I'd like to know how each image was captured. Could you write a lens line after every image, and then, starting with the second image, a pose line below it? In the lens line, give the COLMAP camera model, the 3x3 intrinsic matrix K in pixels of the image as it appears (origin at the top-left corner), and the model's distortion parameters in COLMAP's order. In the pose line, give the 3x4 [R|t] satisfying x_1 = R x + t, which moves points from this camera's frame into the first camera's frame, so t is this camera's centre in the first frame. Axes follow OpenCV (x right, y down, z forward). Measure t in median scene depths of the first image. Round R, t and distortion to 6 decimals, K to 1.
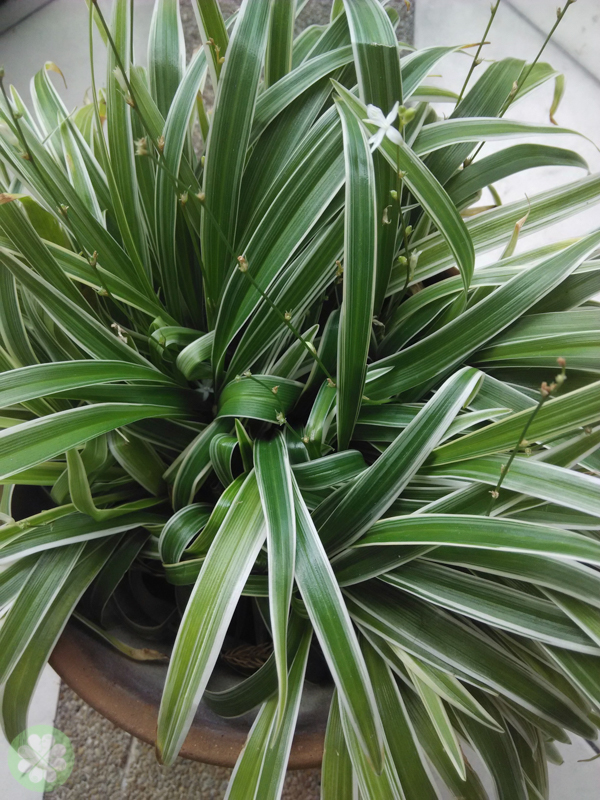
lens RADIAL K [[691.3, 0, 302.3], [0, 691.3, 397.7], [0, 0, 1]] dist [0.035698, -0.098322]
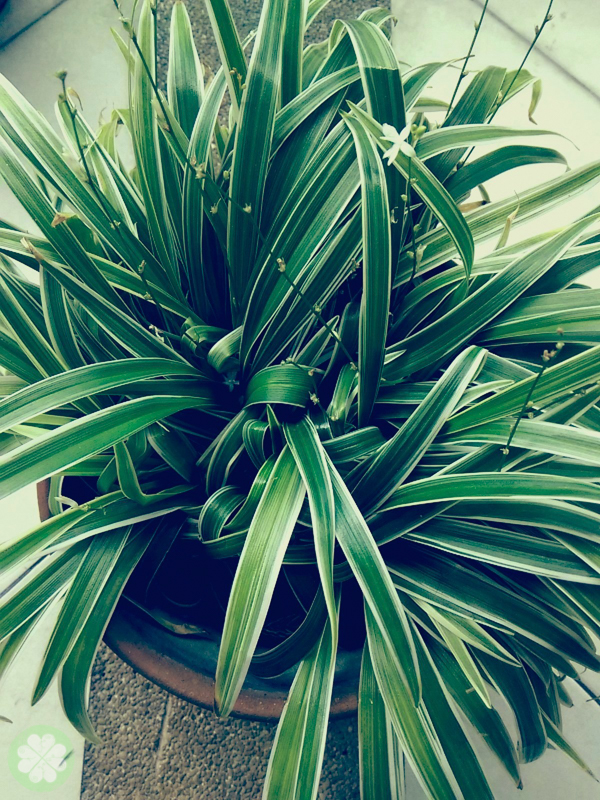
lens RADIAL K [[691.3, 0, 299.7], [0, 691.3, 400.4], [0, 0, 1]] dist [0.035698, -0.098322]
pose [[0.998408, -0.052668, 0.020199, -0.067029], [0.052685, 0.998611, -0.000294, 0.027803], [-0.020156, 0.001357, 0.999796, -0.119864]]
